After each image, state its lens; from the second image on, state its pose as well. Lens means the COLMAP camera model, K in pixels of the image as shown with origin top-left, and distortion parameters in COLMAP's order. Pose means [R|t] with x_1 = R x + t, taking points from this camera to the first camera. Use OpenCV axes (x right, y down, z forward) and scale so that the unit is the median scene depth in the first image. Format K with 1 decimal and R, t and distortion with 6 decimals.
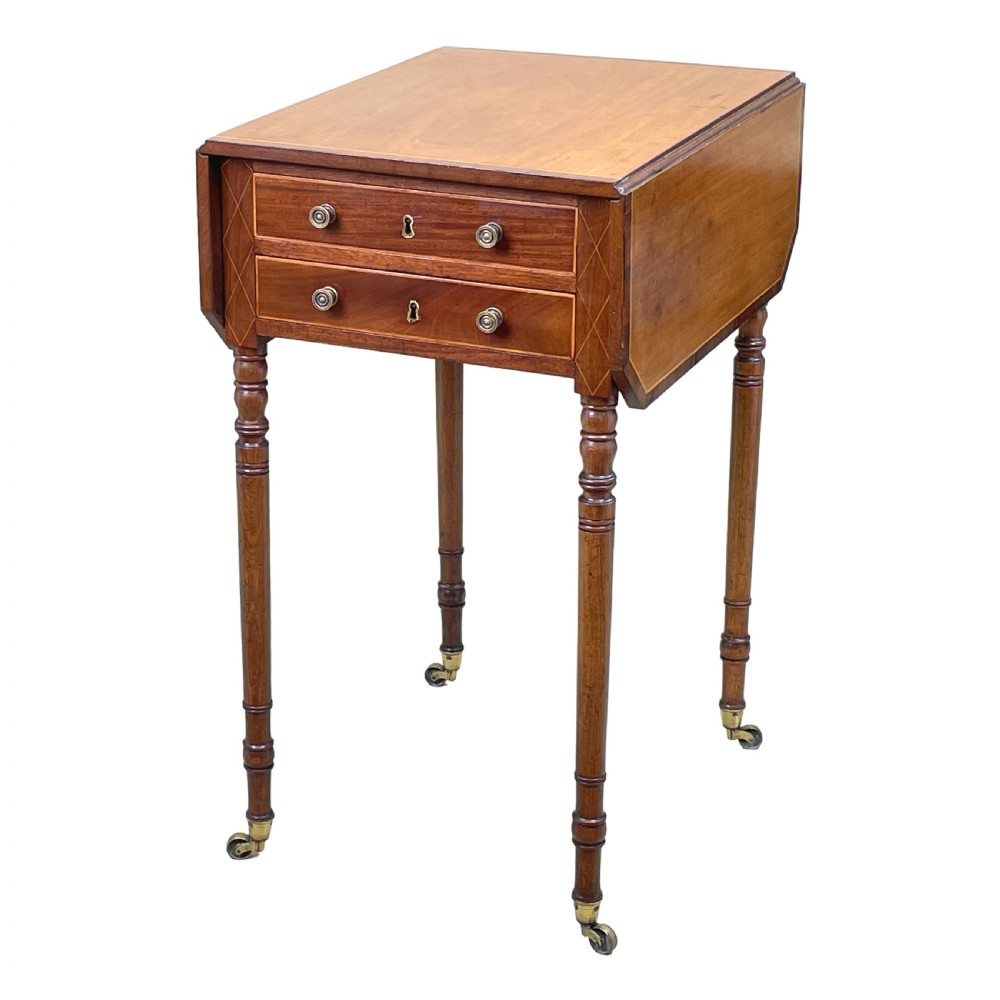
lens RADIAL K [[2504.6, 0, 500.0], [0, 2504.6, 500.0], [0, 0, 1]] dist [0.389456, -0.028003]
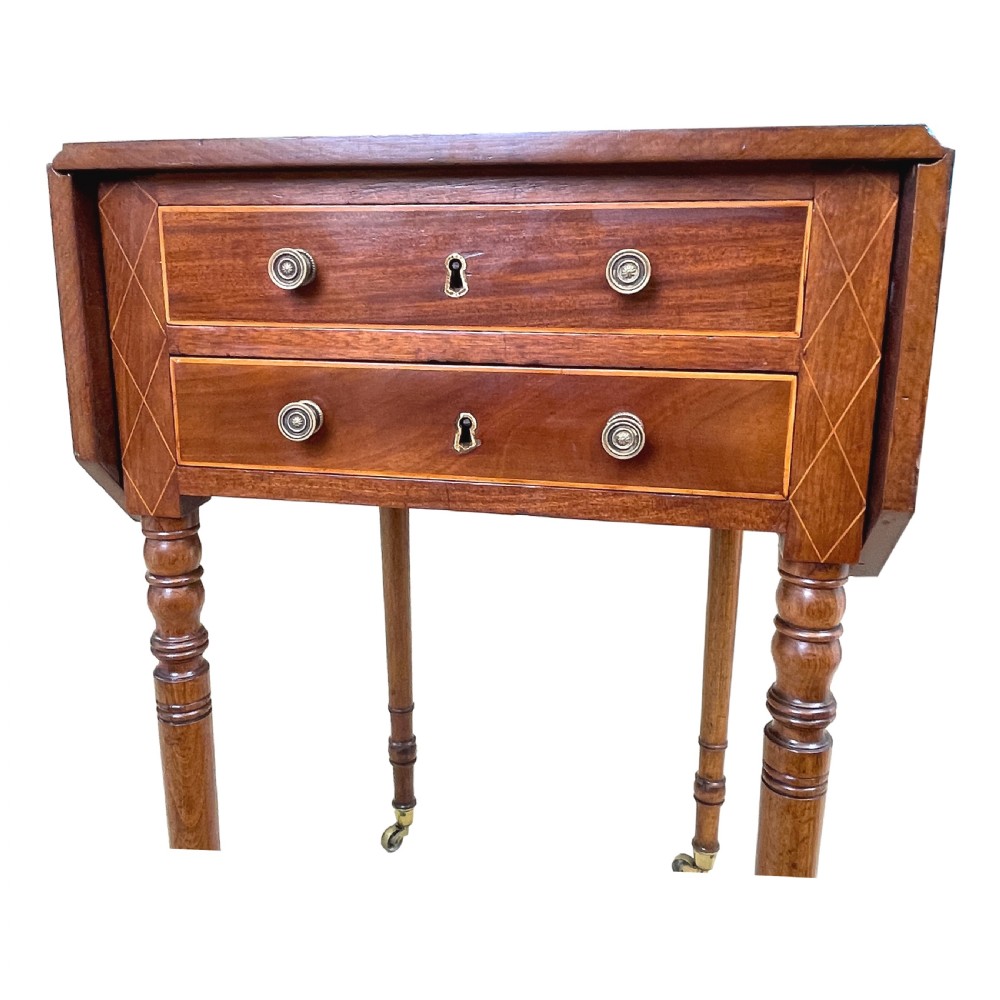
lens RADIAL K [[1016.3, 0, 498.3], [0, 1016.3, 483.7], [0, 0, 1]] dist [0.021496, 0.005366]
pose [[0.979553, -0.058988, 0.192343, -0.070625], [0.074866, 0.994266, -0.076351, -0.045285], [-0.186736, 0.089189, 0.978353, 0.767300]]
